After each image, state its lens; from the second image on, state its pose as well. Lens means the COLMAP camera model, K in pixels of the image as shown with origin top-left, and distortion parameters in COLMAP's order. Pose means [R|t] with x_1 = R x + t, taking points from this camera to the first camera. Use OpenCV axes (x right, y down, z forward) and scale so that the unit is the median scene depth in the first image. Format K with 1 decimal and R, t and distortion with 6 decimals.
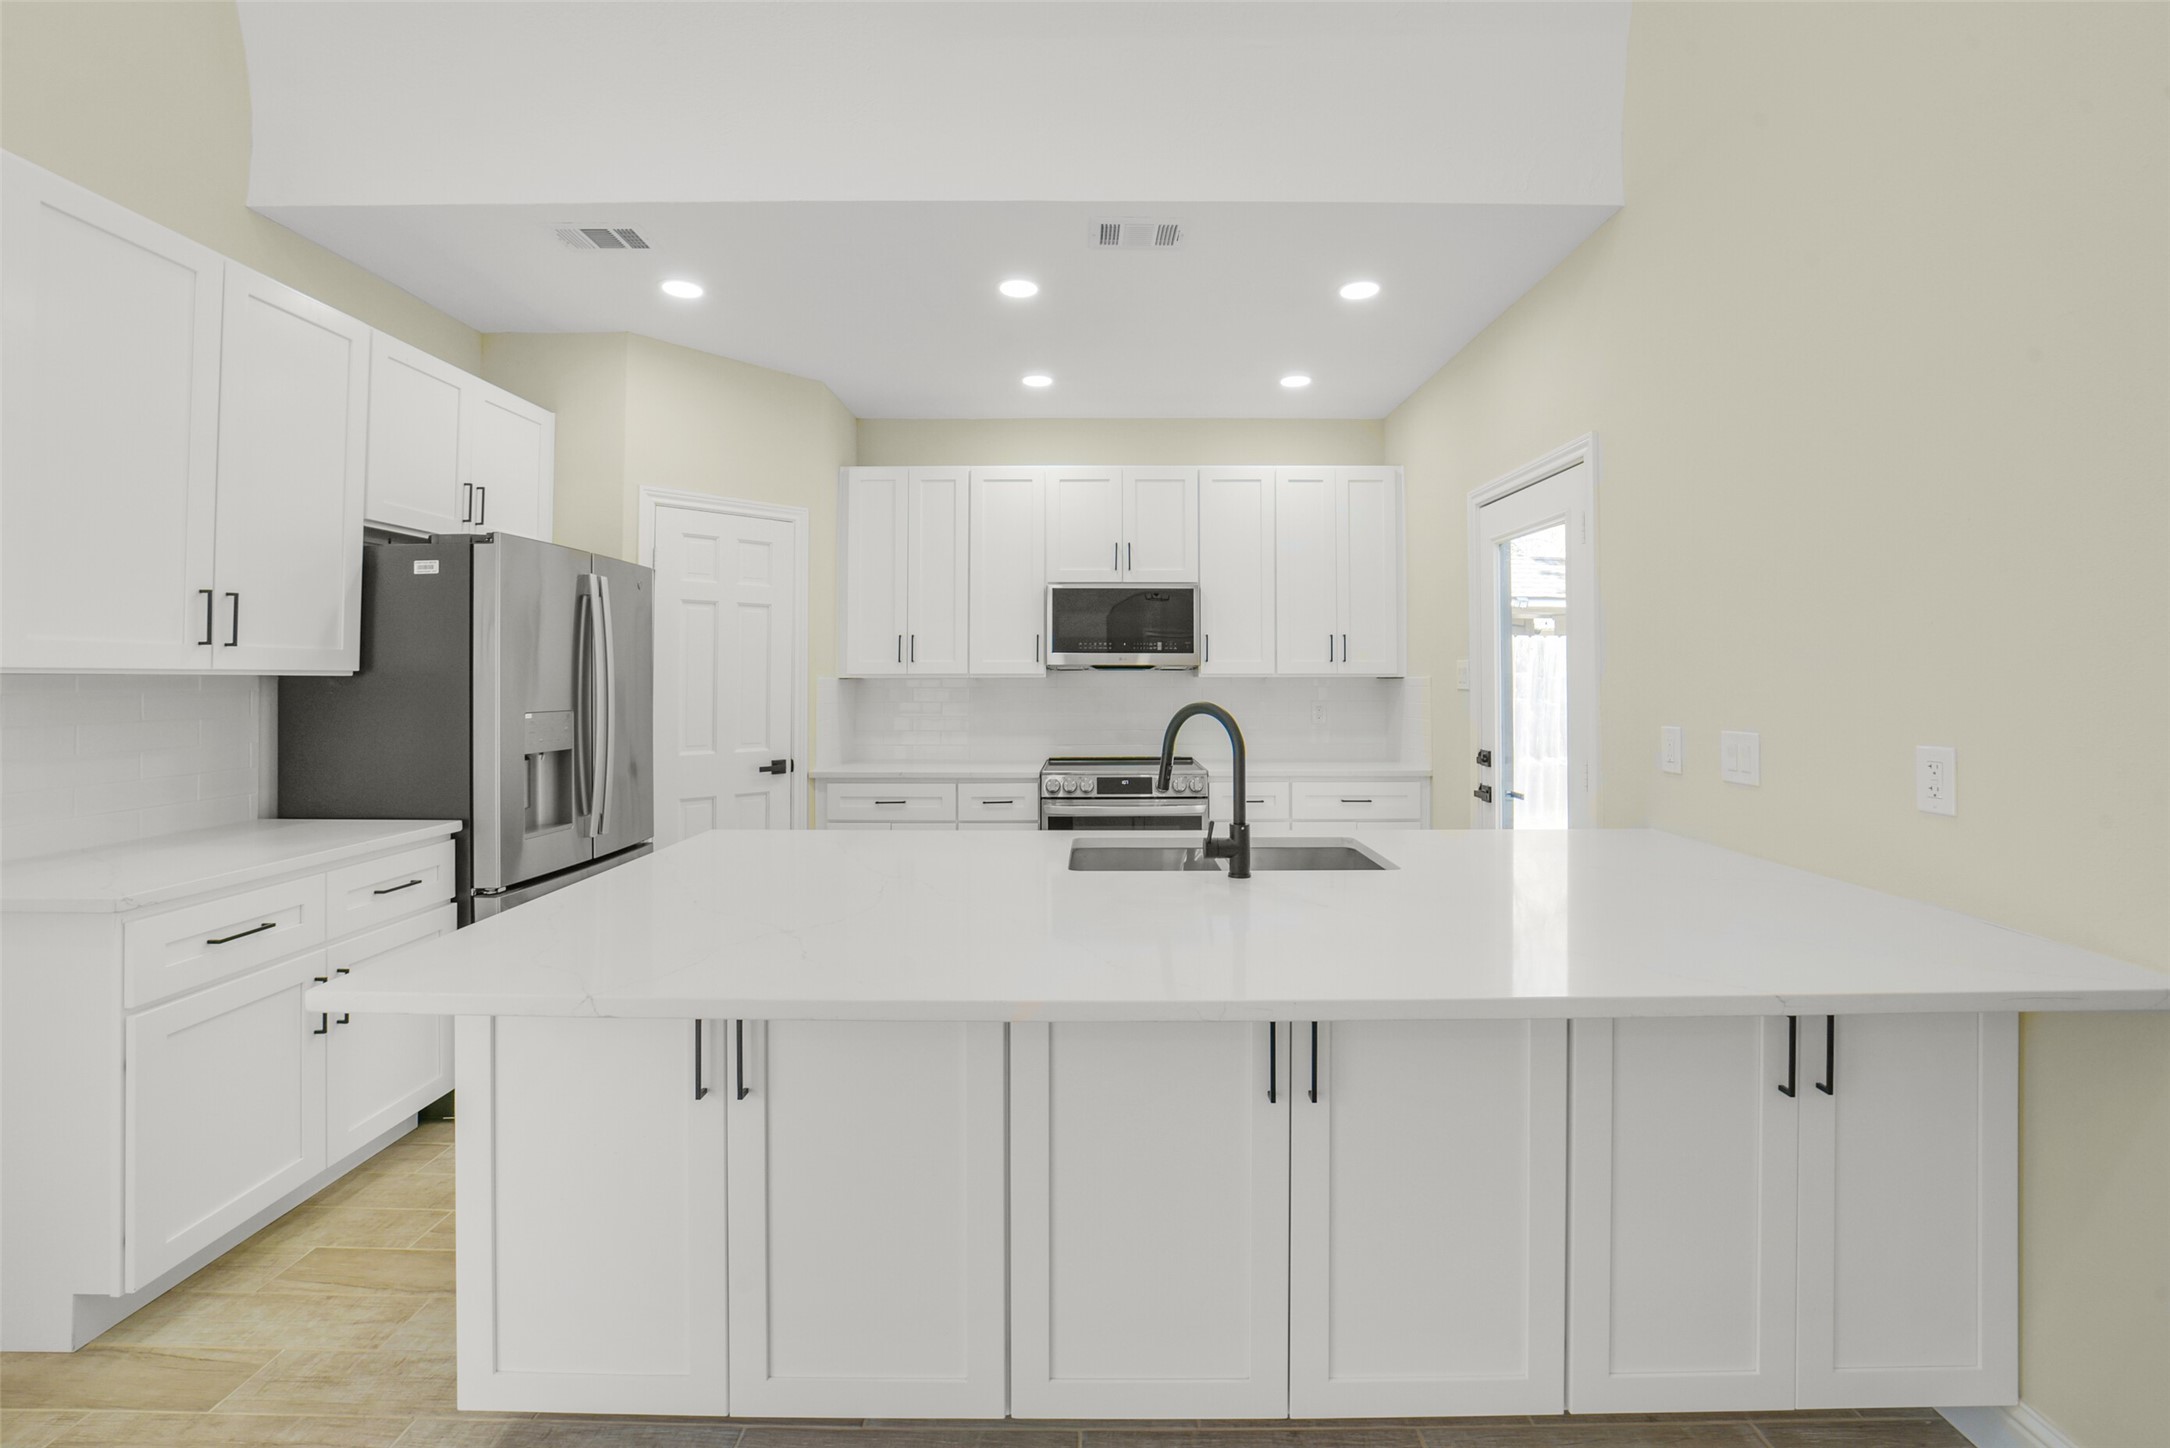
lens RADIAL K [[902.1, 0, 1096.6], [0, 902.1, 654.5], [0, 0, 1]] dist [-0.024332, 0.000049]
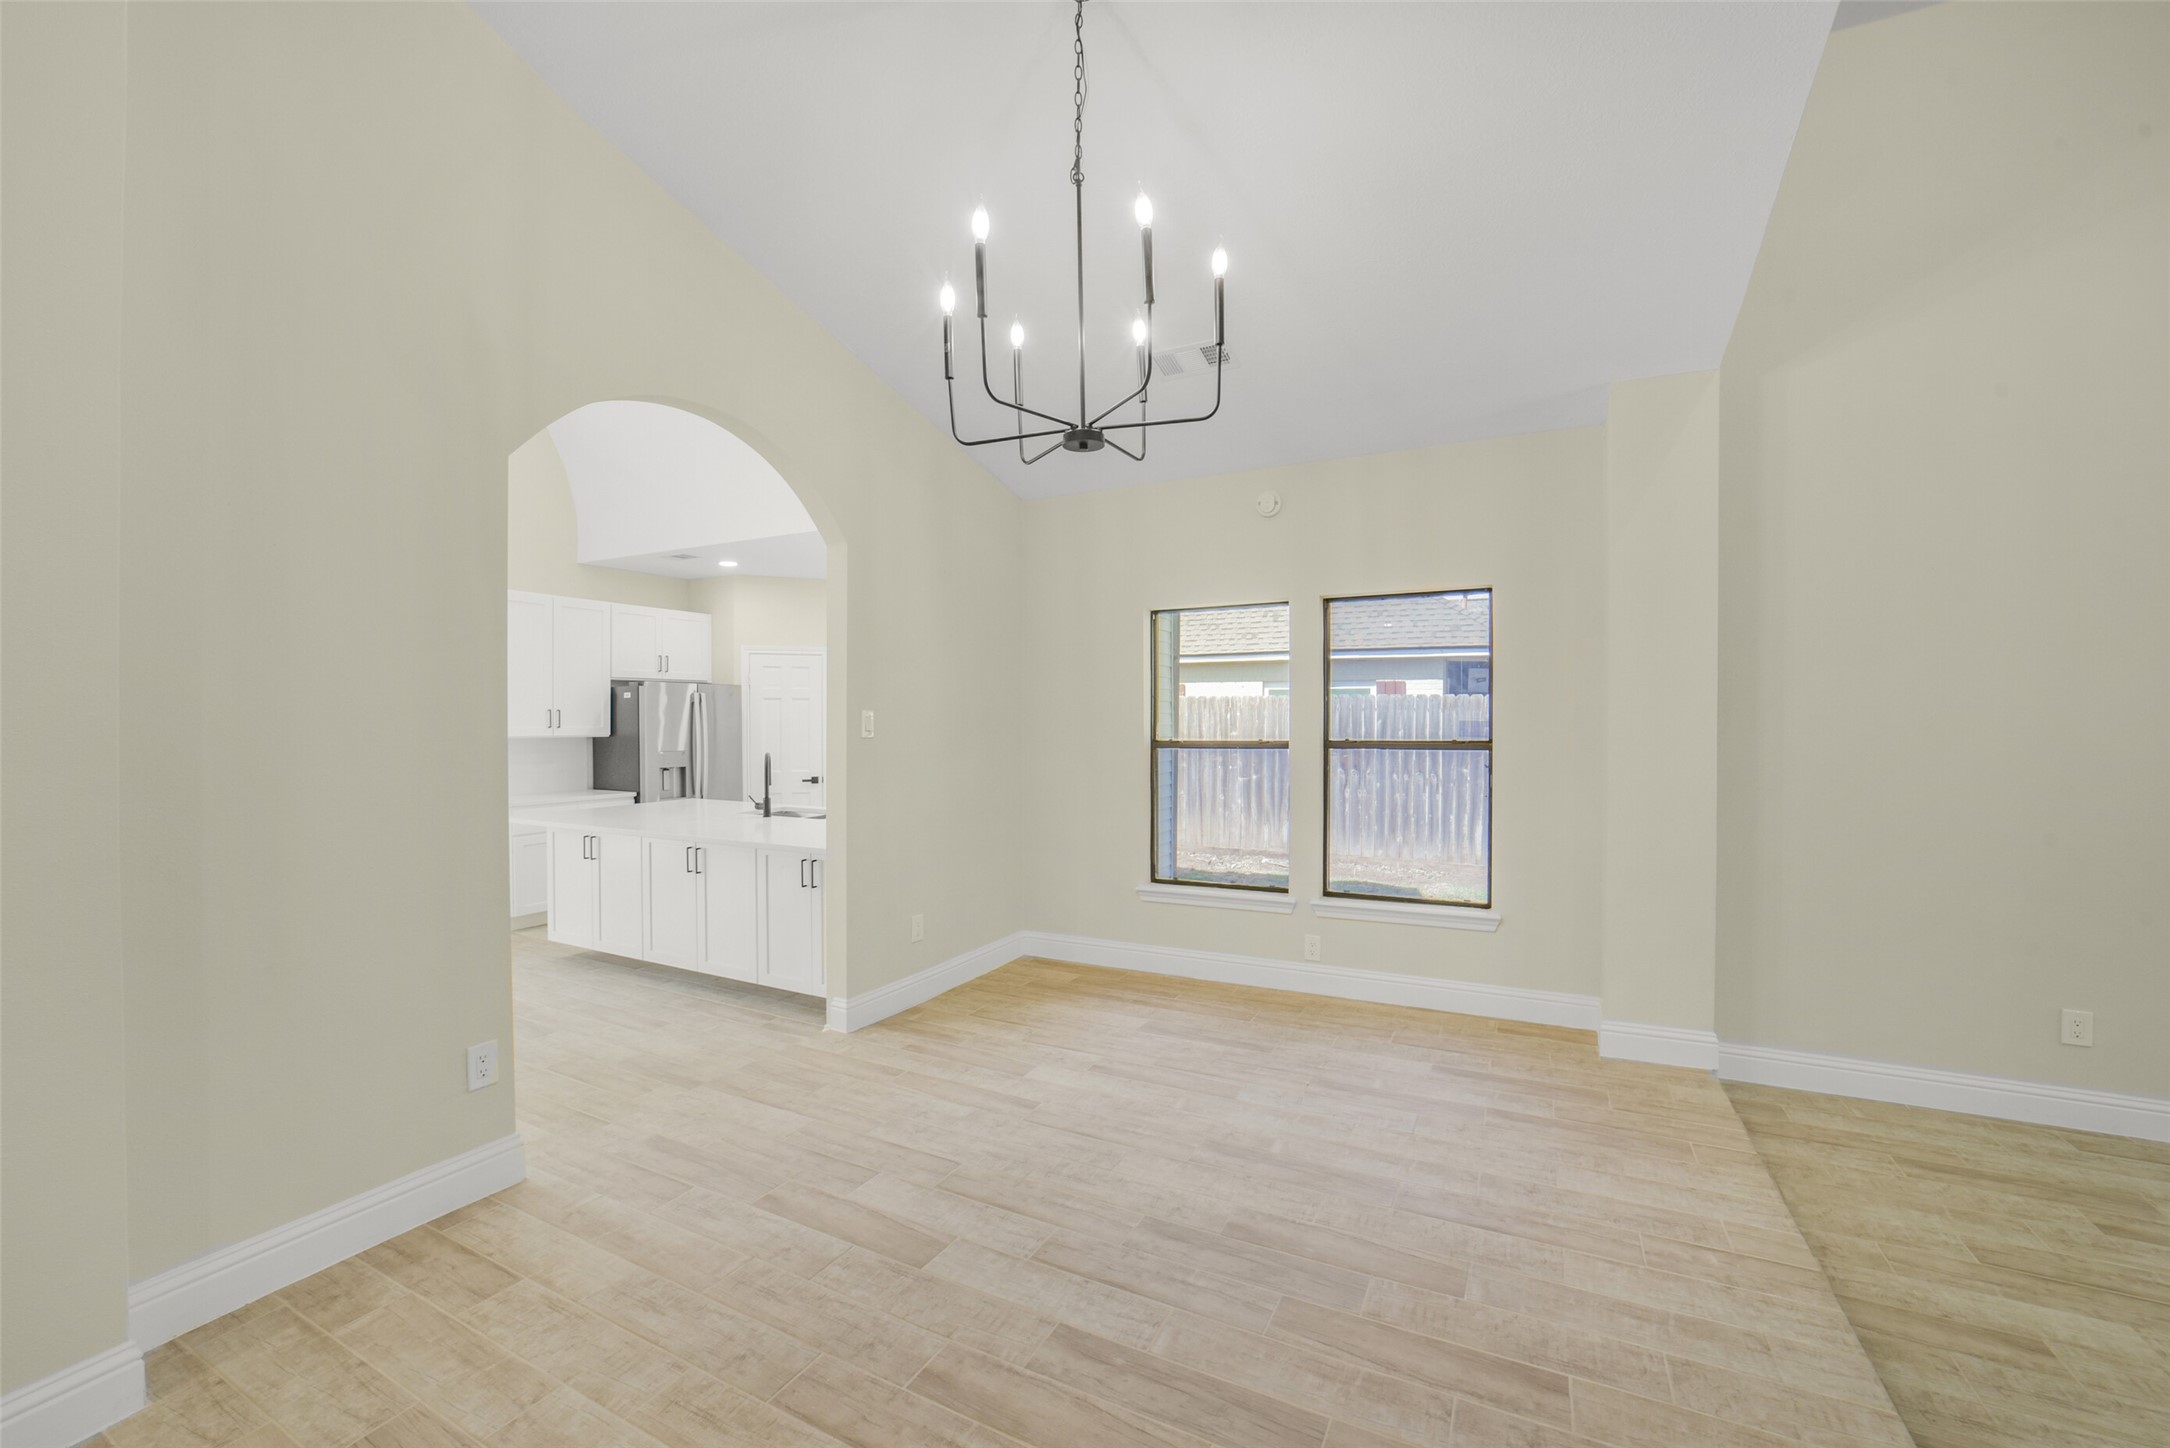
lens RADIAL K [[868.8, 0, 1085.0], [0, 868.8, 724.0], [0, 0, 1]] dist [-0.022546, 0.000093]
pose [[0.885452, -0.001159, -0.464729, 1.439703], [0.015770, 0.999496, 0.027554, -0.055814], [0.464463, -0.031727, 0.885024, -0.551404]]
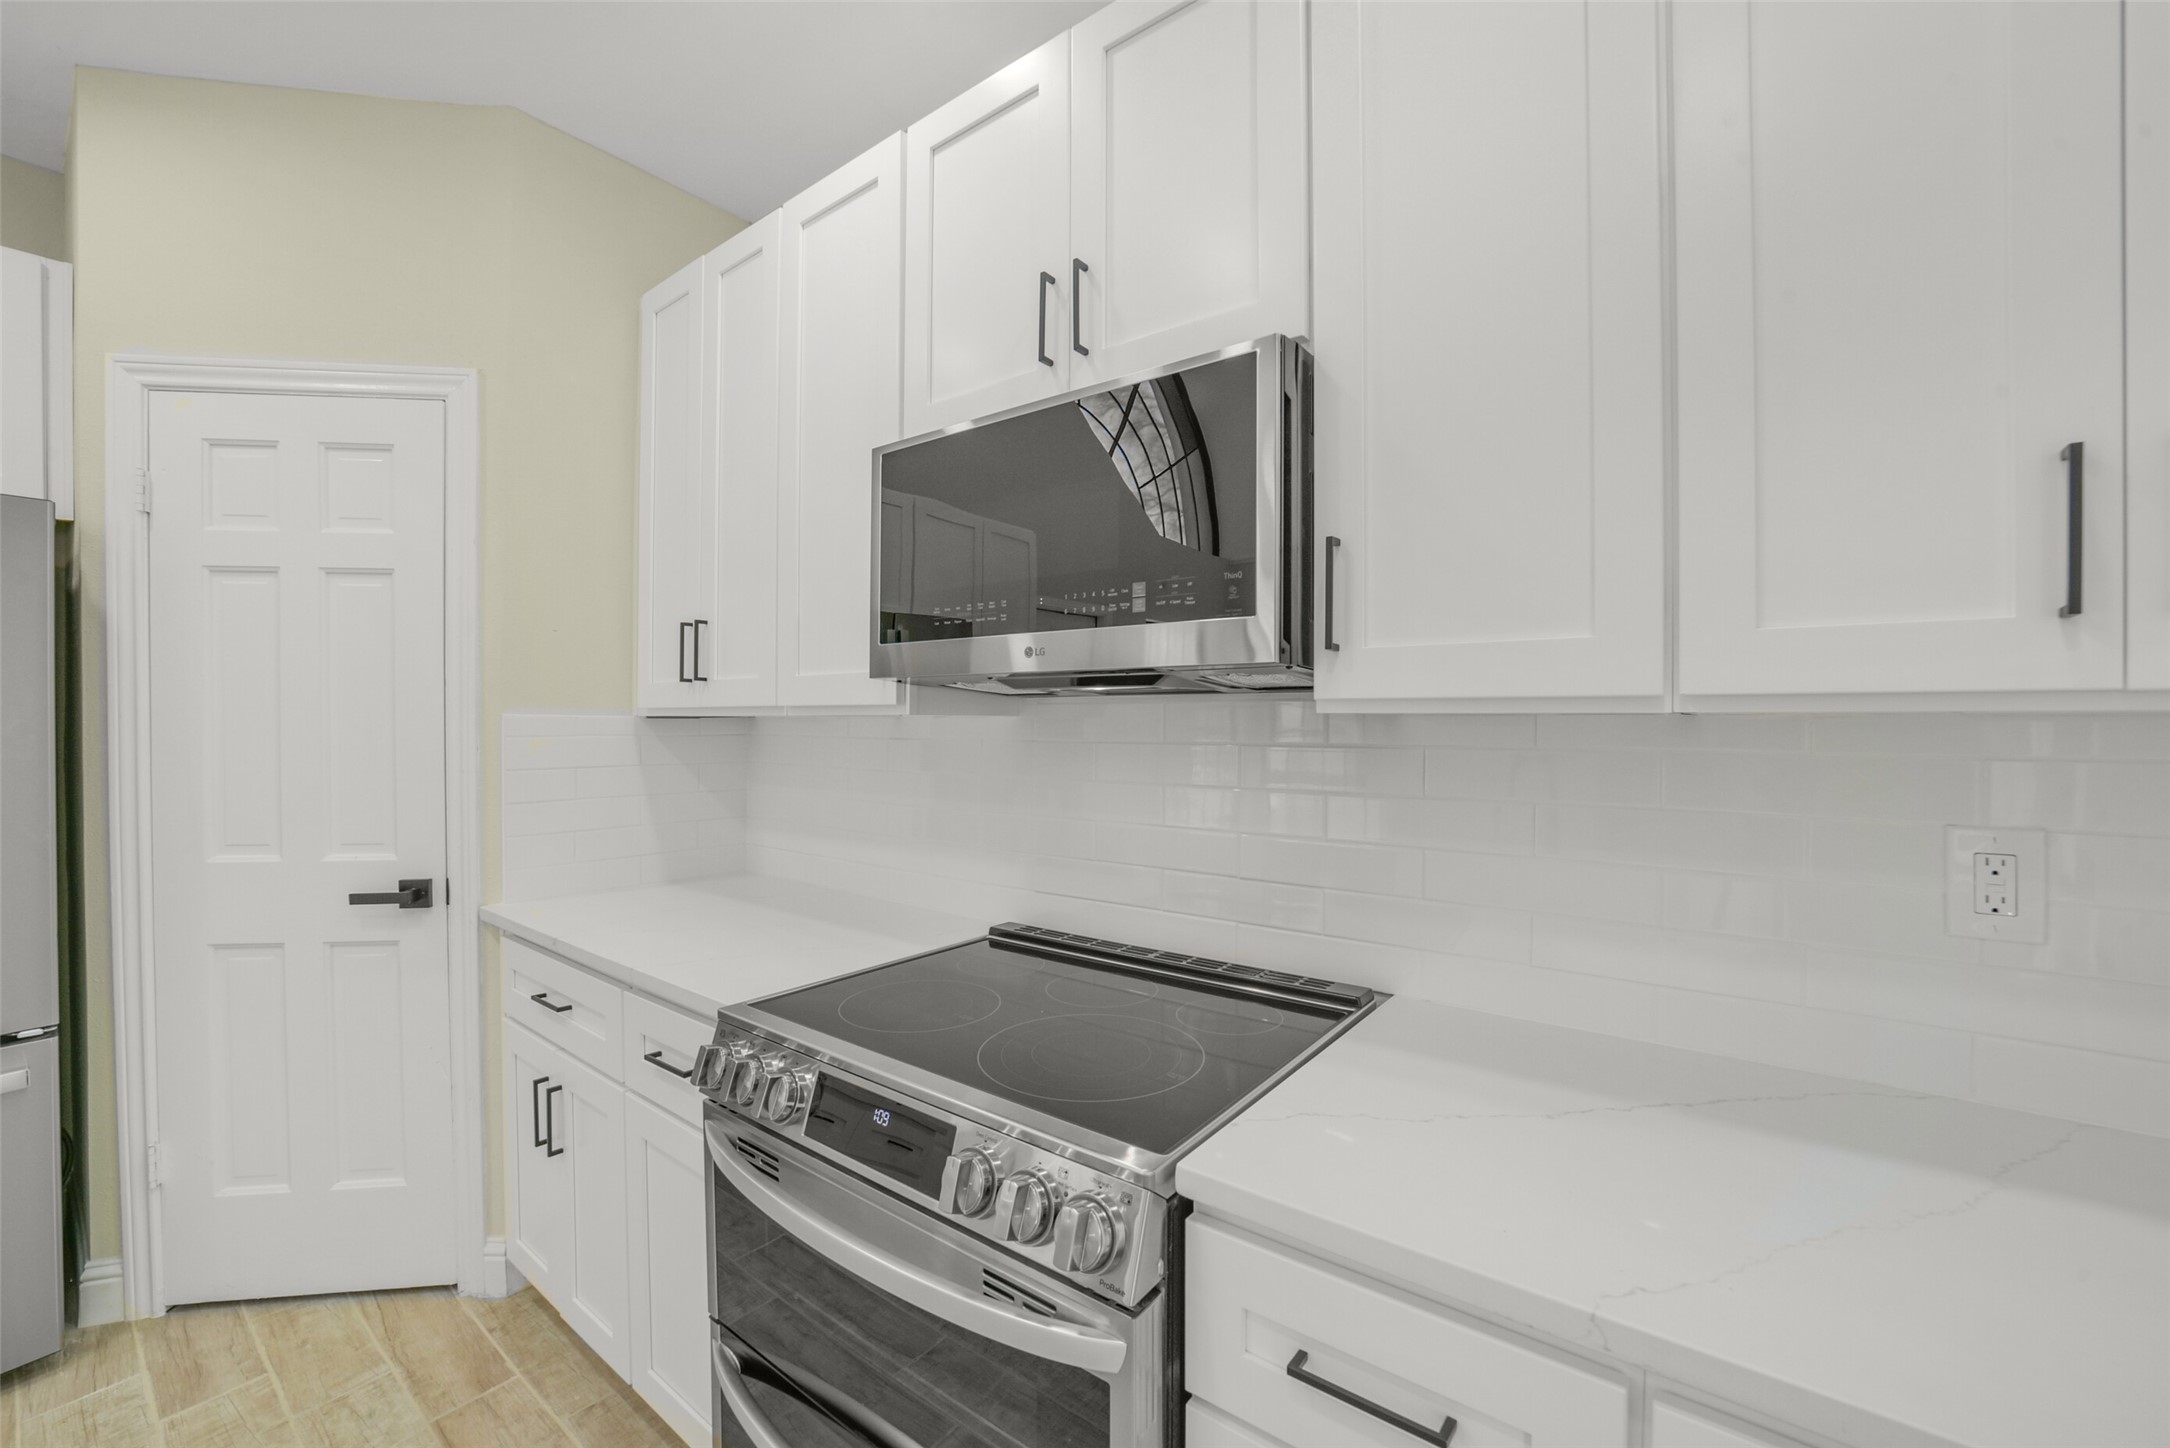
lens RADIAL K [[868.8, 0, 1085.0], [0, 868.8, 724.0], [0, 0, 1]] dist [-0.022546, 0.000093]
pose [[0.801135, 0.005842, -0.598455, 0.312919], [0.014255, 0.999482, 0.028840, 0.030380], [0.598313, -0.031636, 0.800637, 1.152970]]
